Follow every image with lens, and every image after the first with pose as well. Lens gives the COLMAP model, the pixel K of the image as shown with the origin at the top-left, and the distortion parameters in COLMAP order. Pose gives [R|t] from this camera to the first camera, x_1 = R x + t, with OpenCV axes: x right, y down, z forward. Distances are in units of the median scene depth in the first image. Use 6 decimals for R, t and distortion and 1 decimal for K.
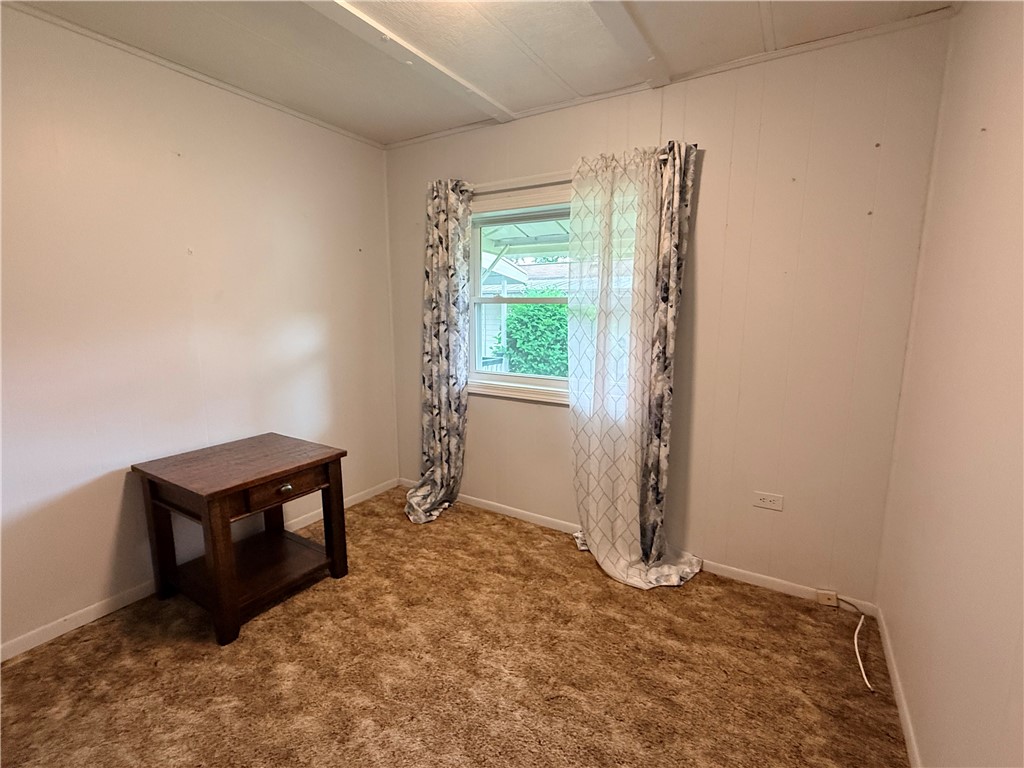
lens RADIAL K [[467.1, 0, 509.3], [0, 467.1, 382.1], [0, 0, 1]] dist [-0.000245, 0.000313]
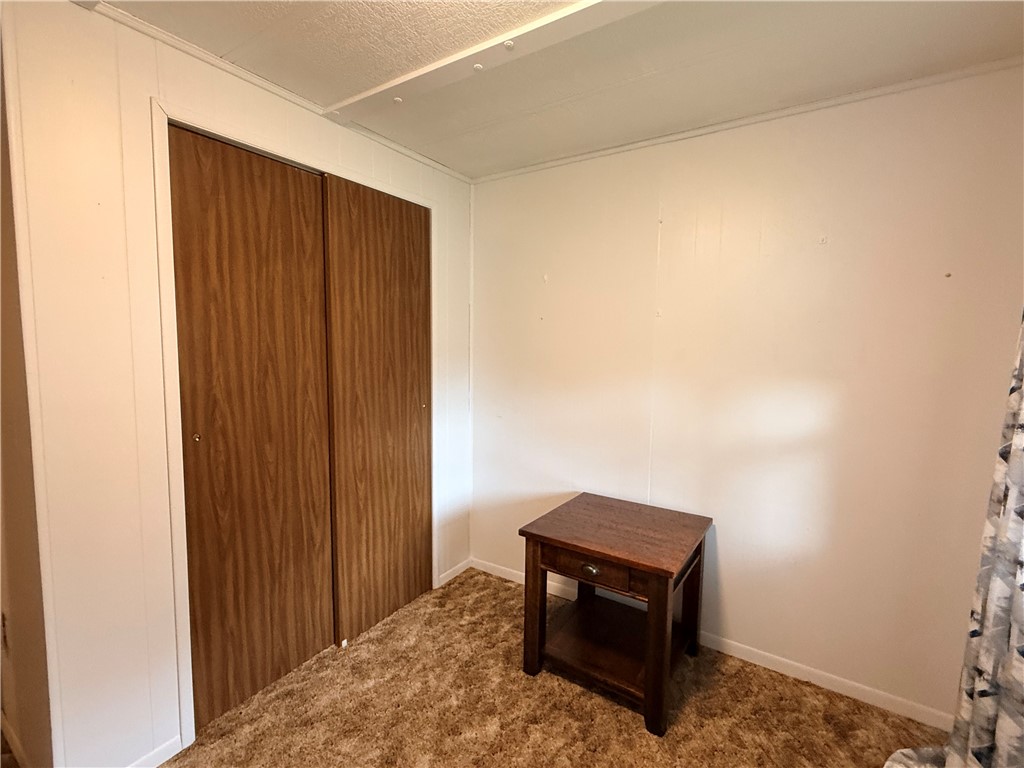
lens RADIAL K [[467.1, 0, 509.3], [0, 467.1, 382.1], [0, 0, 1]] dist [-0.000245, 0.000313]
pose [[-0.039835, 0.080162, -0.995986, 0.385993], [-0.170425, 0.981626, 0.085823, -0.173118], [0.984565, 0.173159, -0.025442, 0.776090]]
